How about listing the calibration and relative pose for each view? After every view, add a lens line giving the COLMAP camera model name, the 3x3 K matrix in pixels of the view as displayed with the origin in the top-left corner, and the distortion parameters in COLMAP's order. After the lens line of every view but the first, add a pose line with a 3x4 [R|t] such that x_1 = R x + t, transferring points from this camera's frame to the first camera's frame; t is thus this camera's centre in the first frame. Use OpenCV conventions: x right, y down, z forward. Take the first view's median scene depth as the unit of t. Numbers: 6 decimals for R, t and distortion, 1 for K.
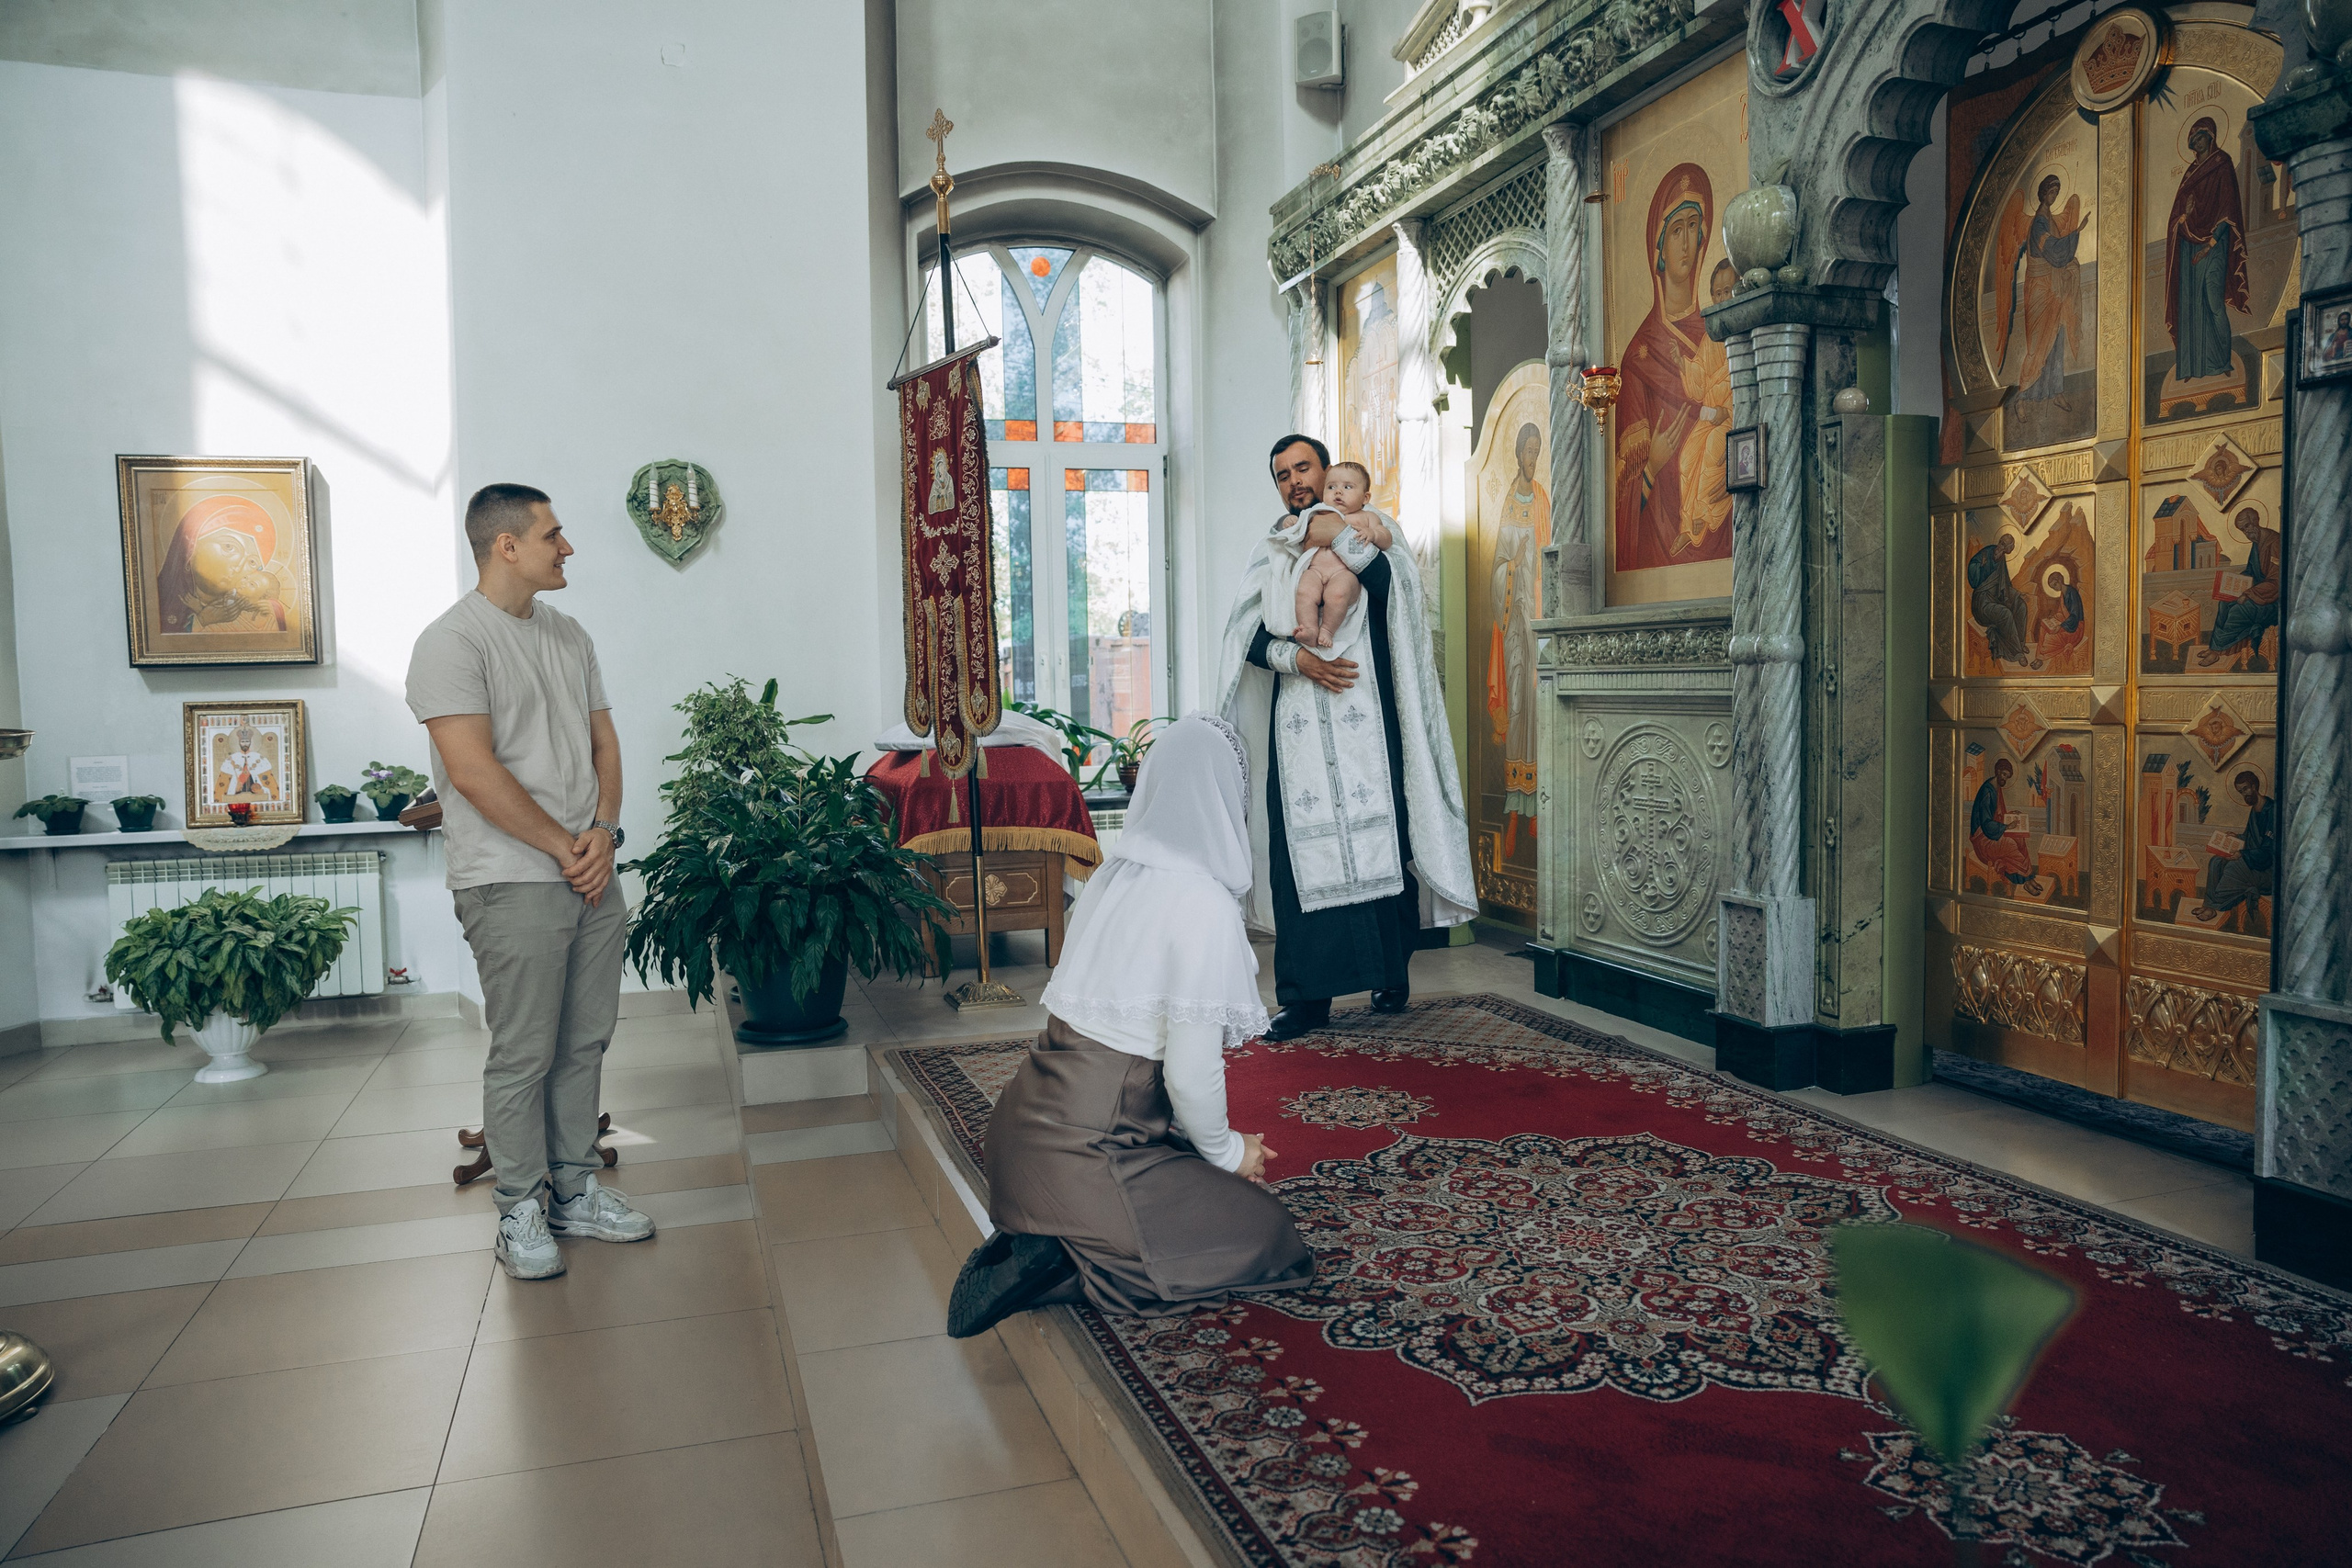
lens RADIAL K [[1608.1, 0, 1195.0], [0, 1608.1, 760.7], [0, 0, 1]] dist [-0.058813, 0.033067]
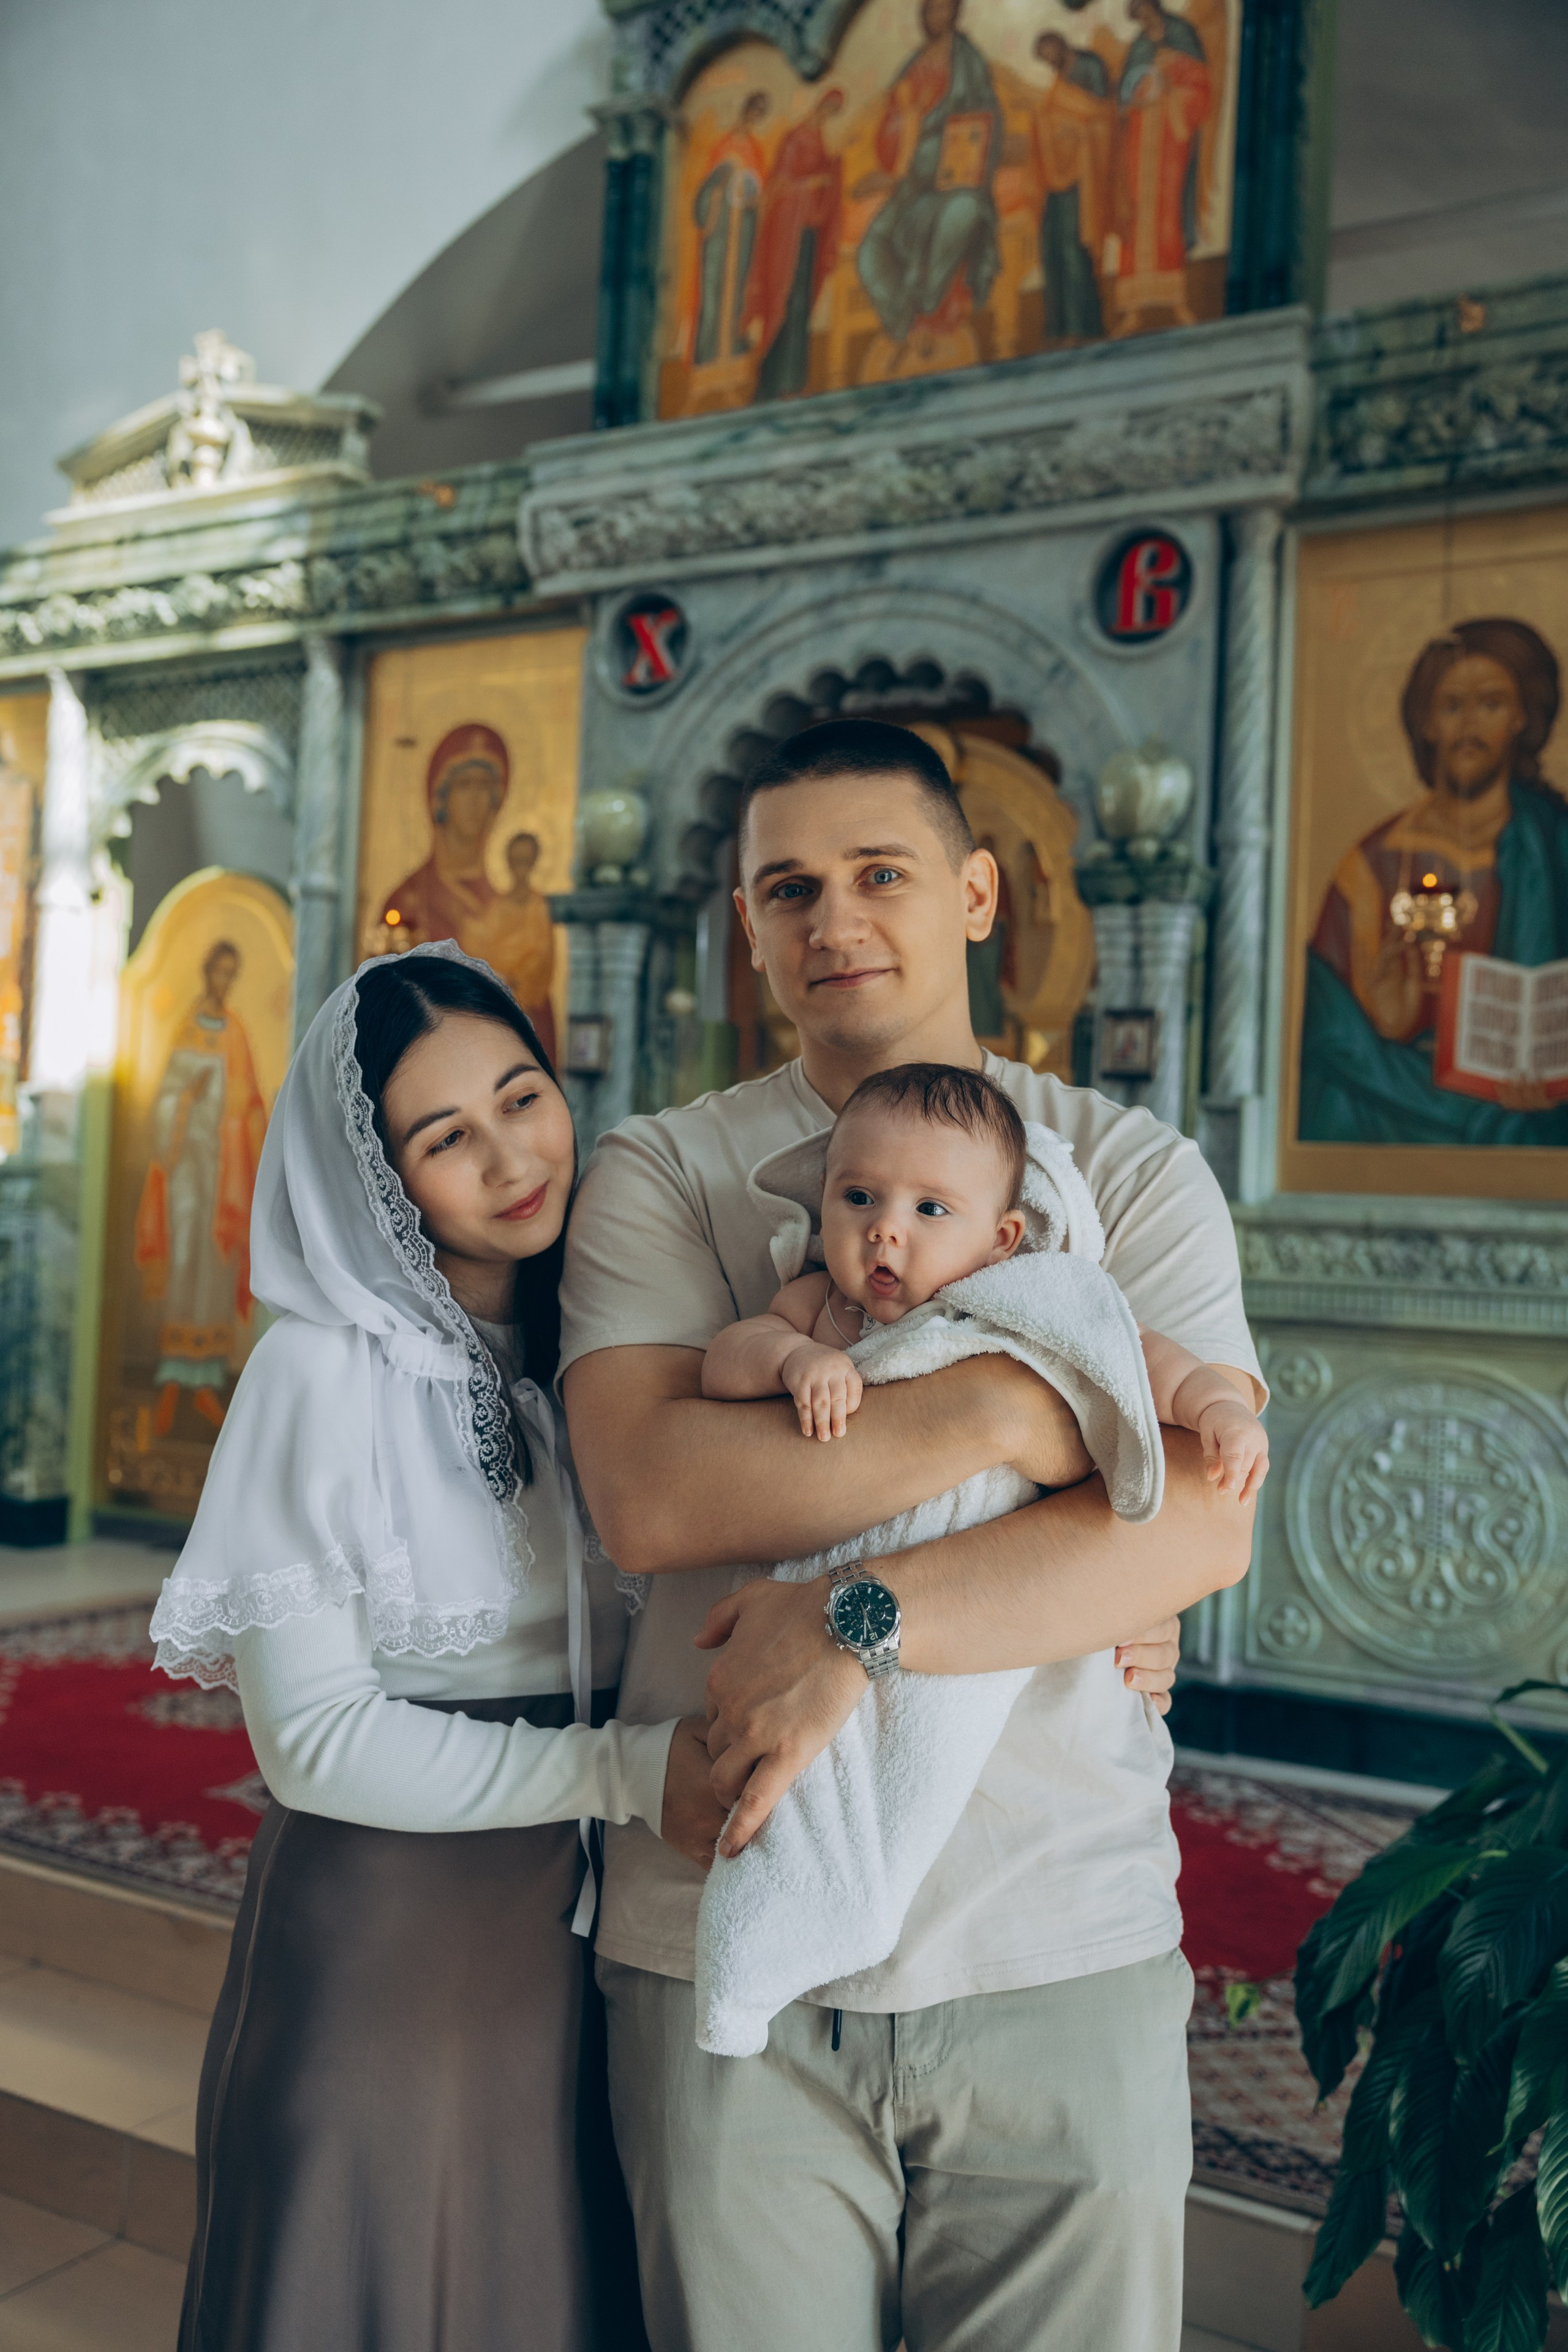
lens RADIAL K [[2231.3, 0, 777.2], [0, 2231.3, 1170.1], [0, 0, 1]] dist [0.018960, 0.000000]
pose [[0.757162, 0.066366, 0.649847, -0.430375], [-0.027414, 0.997178, -0.069896, -0.008043], [-0.652652, 0.035108, 0.756844, -0.154739]]
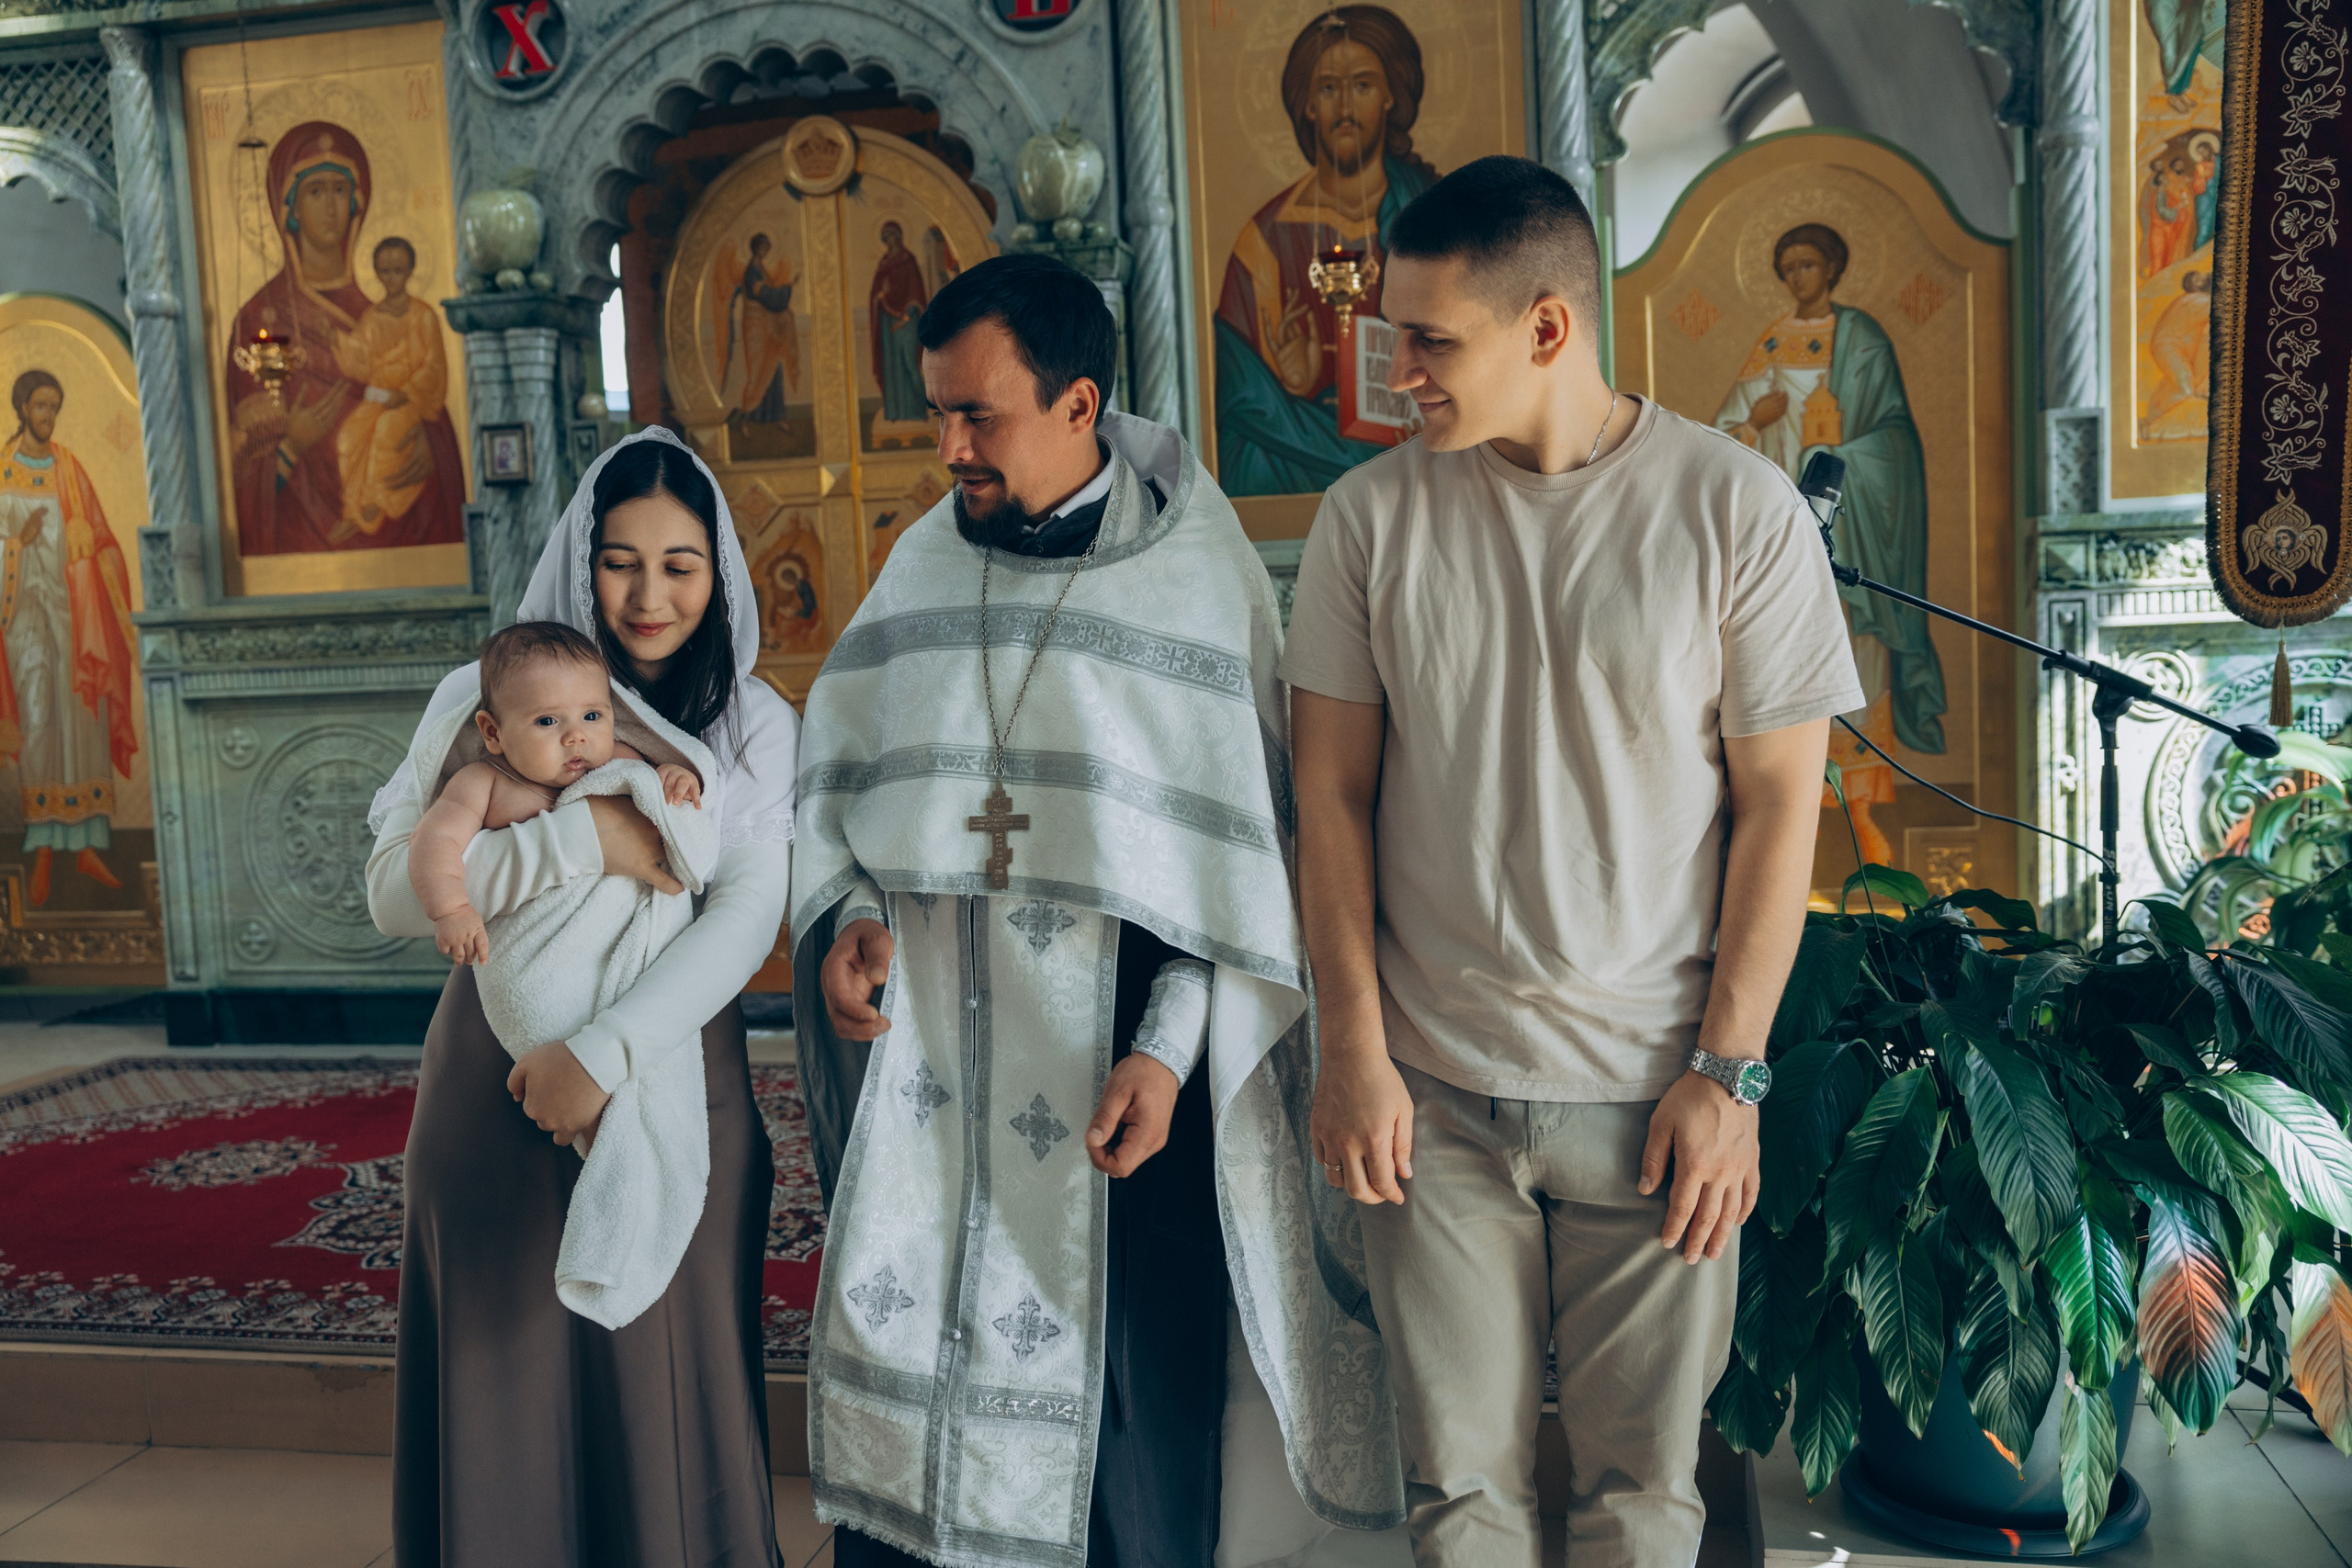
lens RADIAL K [[2074.4, 0, 1181.9], [0, 2074.4, 774.7], [0, 0, 1]] dist [-0.024061, 0.064633]
pose [[0.510091, -0.075026, 0.856842, -0.505732], [0.078387, 0.996098, 0.040555, -0.003236], [-0.856541, 0.046479, 0.513982, -0.039616]]
